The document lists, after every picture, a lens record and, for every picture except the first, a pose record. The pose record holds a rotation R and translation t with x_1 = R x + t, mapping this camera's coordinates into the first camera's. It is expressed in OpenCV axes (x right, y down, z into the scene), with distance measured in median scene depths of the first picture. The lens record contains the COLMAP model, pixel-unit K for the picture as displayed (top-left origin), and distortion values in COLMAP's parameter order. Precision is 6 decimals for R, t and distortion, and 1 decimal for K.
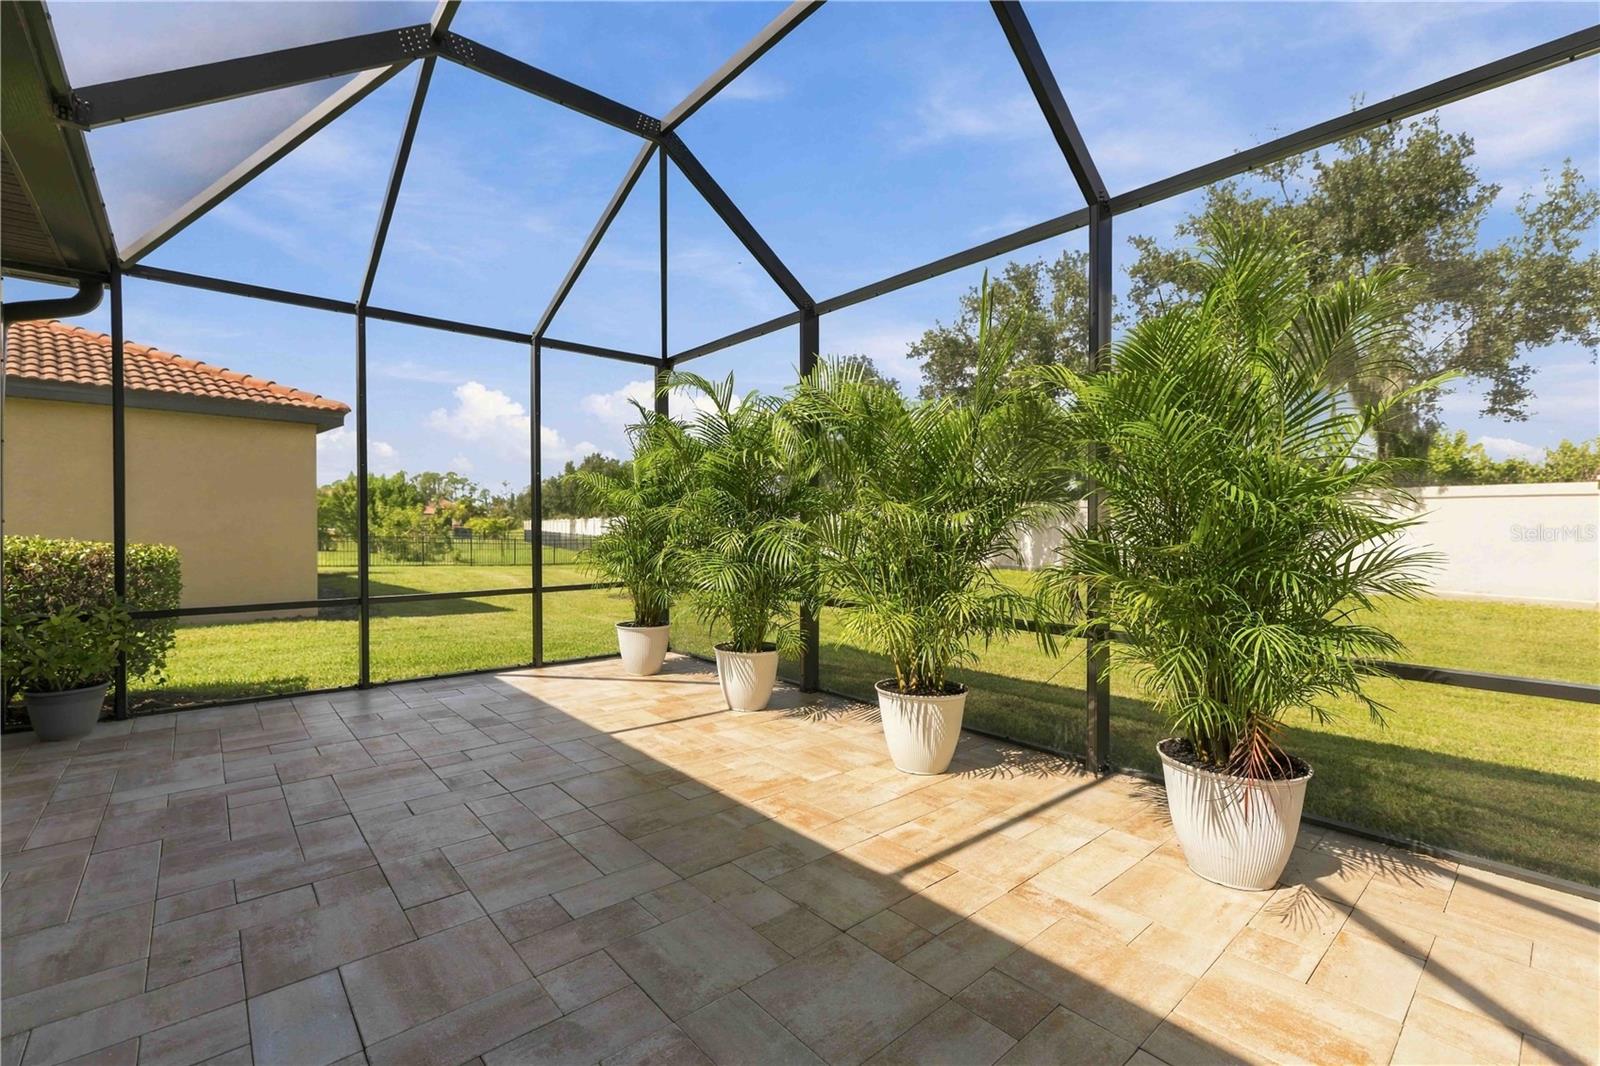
lens RADIAL K [[691.7, 0, 800.0], [0, 691.7, 533.0], [0, 0, 1]] dist [-0.000966, -0.000008]
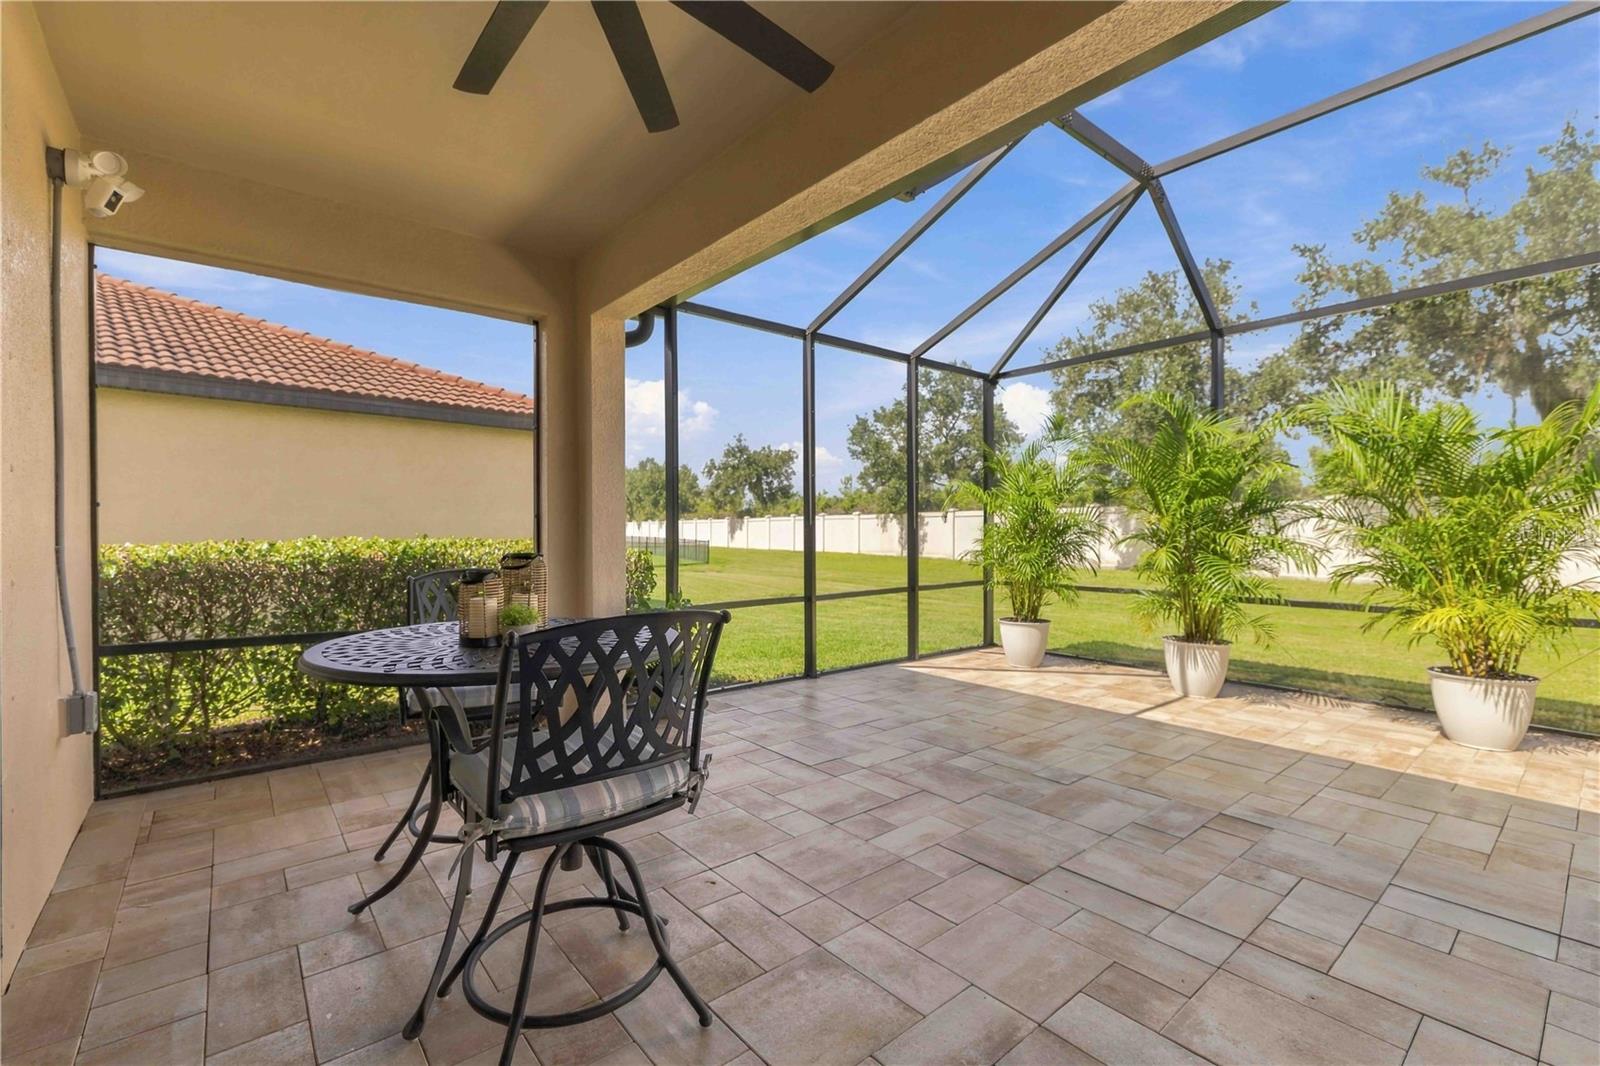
lens RADIAL K [[690.2, 0, 795.4], [0, 690.2, 533.5], [0, 0, 1]] dist [0.001591, 0.000672]
pose [[0.999681, -0.001314, -0.025233, -0.864452], [0.001255, 0.999996, -0.002342, -0.003101], [0.025236, 0.002310, 0.999679, -0.144674]]
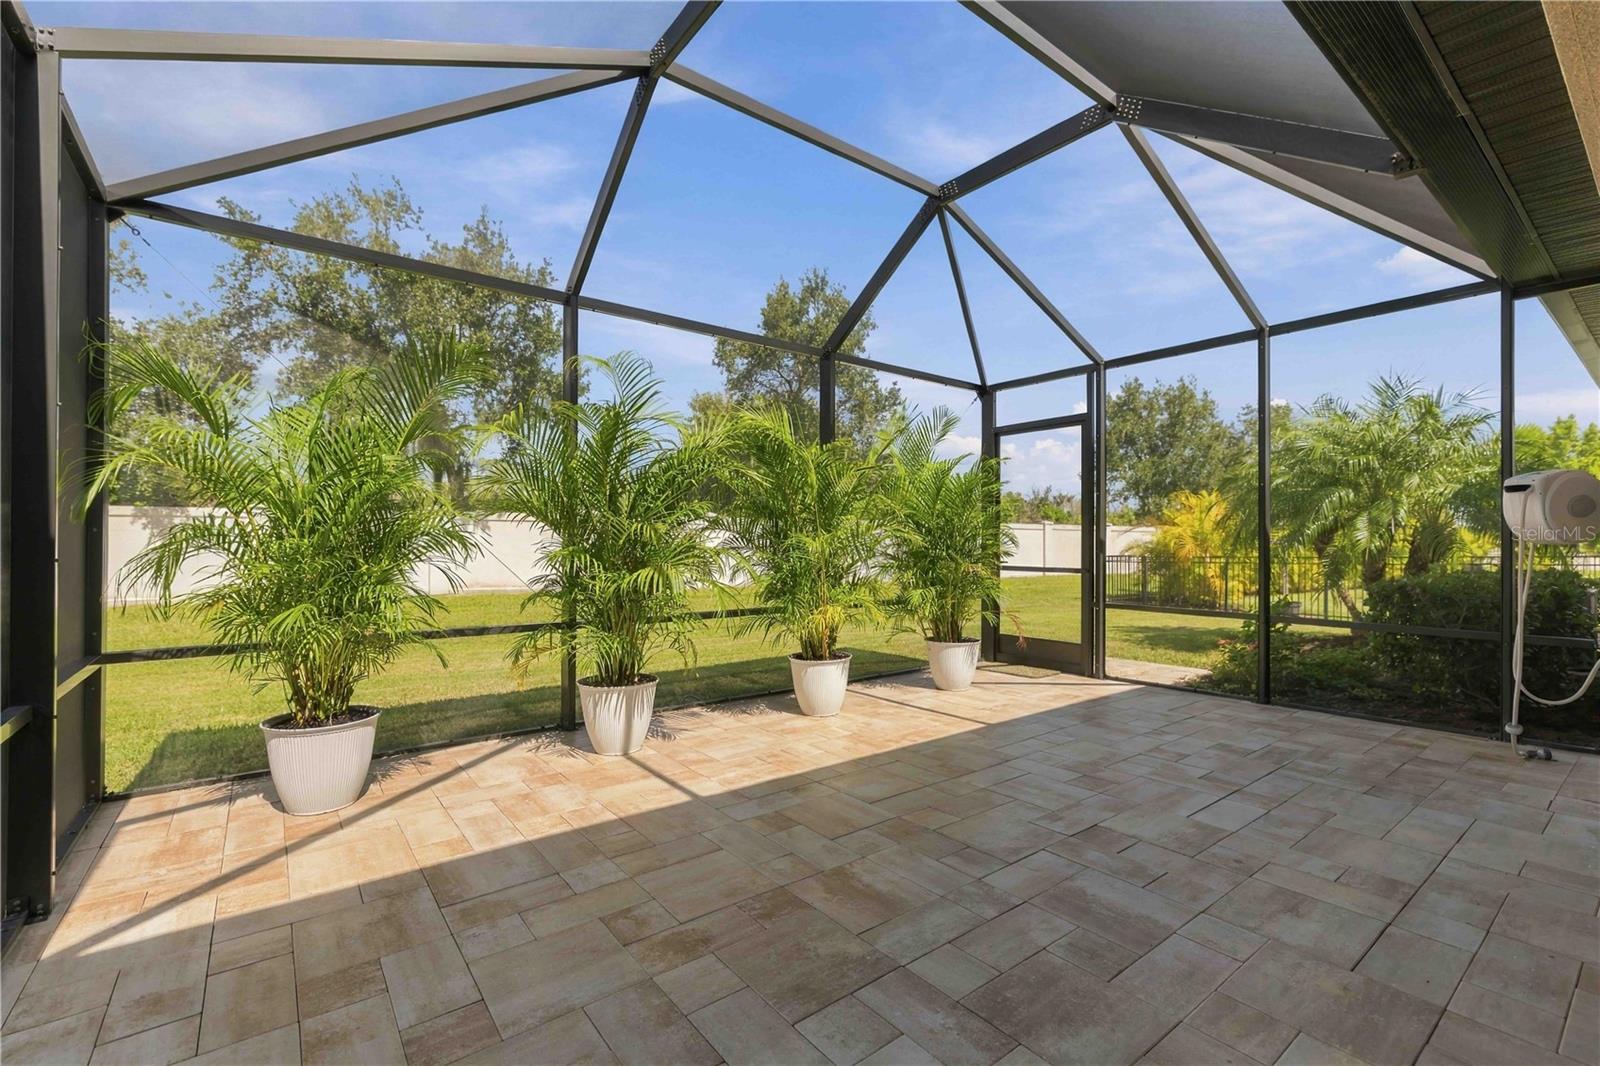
lens RADIAL K [[691.3, 0, 802.2], [0, 691.3, 541.4], [0, 0, 1]] dist [0.001510, 0.000228]
pose [[0.061317, -0.000174, 0.998118, -1.174587], [0.005730, 0.999984, -0.000178, -0.010381], [-0.998102, 0.005730, 0.061317, 0.901782]]
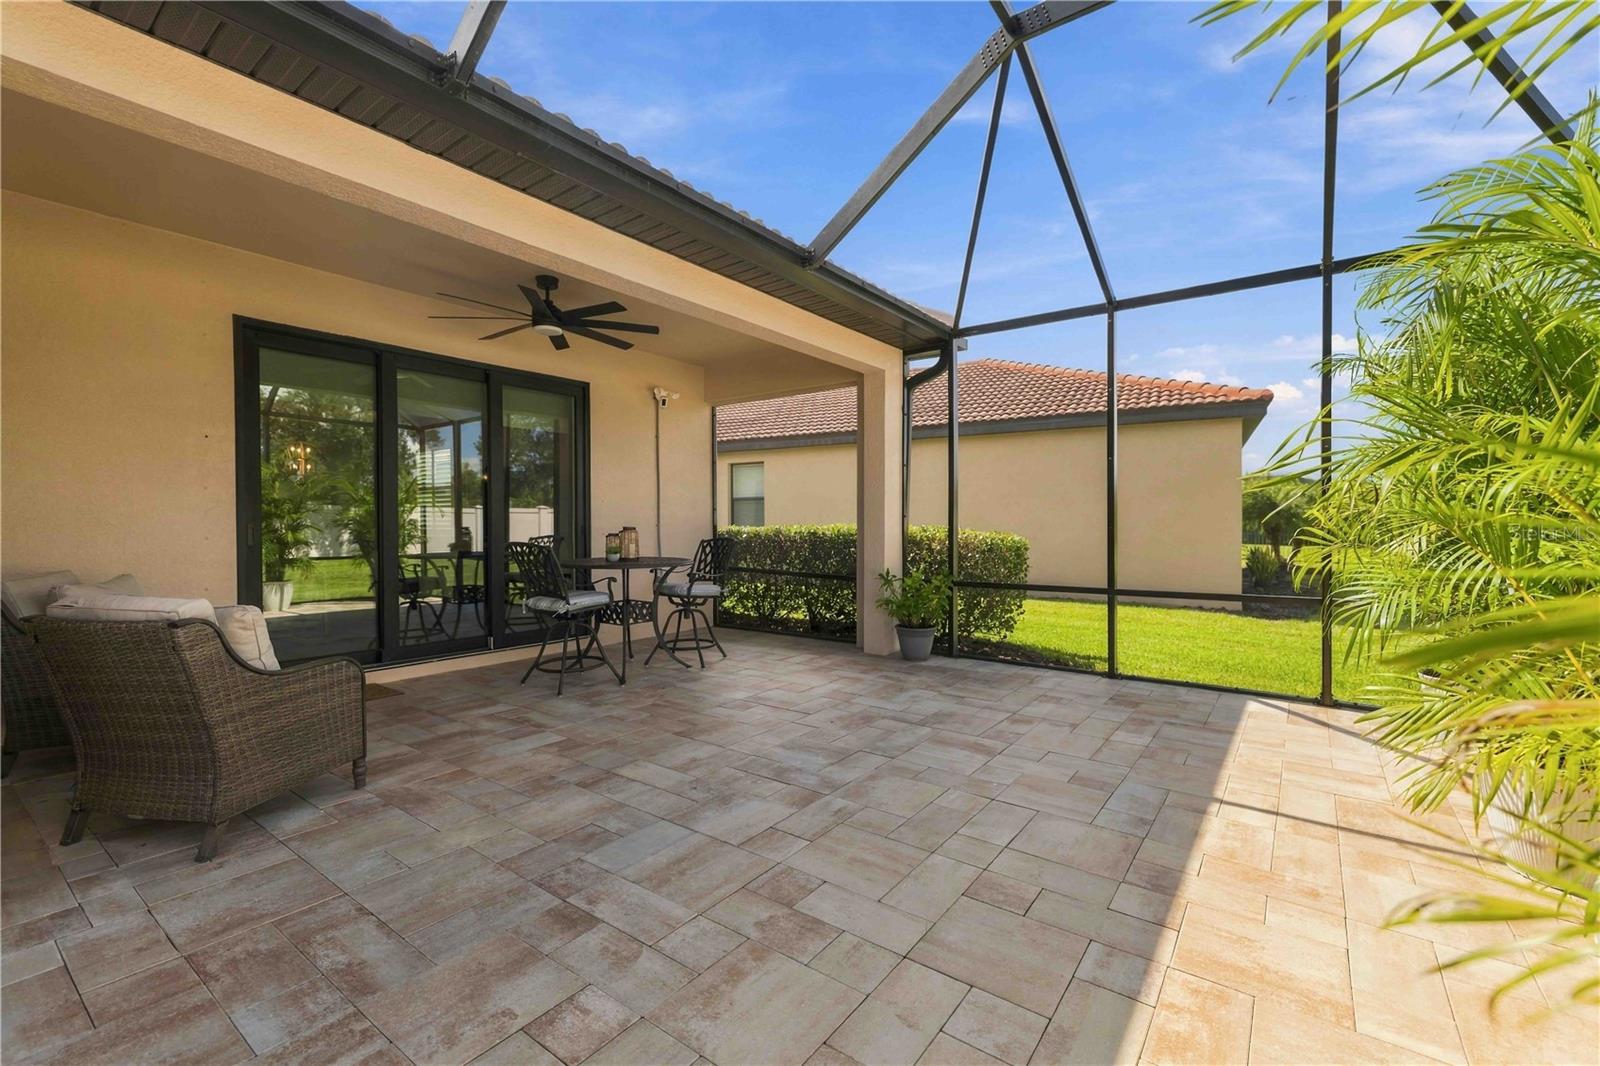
lens RADIAL K [[690.2, 0, 795.4], [0, 690.2, 533.5], [0, 0, 1]] dist [0.001591, 0.000672]
pose [[0.212244, 0.015492, -0.977094, 0.365003], [-0.007944, 0.999869, 0.014128, 0.002602], [0.977184, 0.004764, 0.212339, 0.449783]]
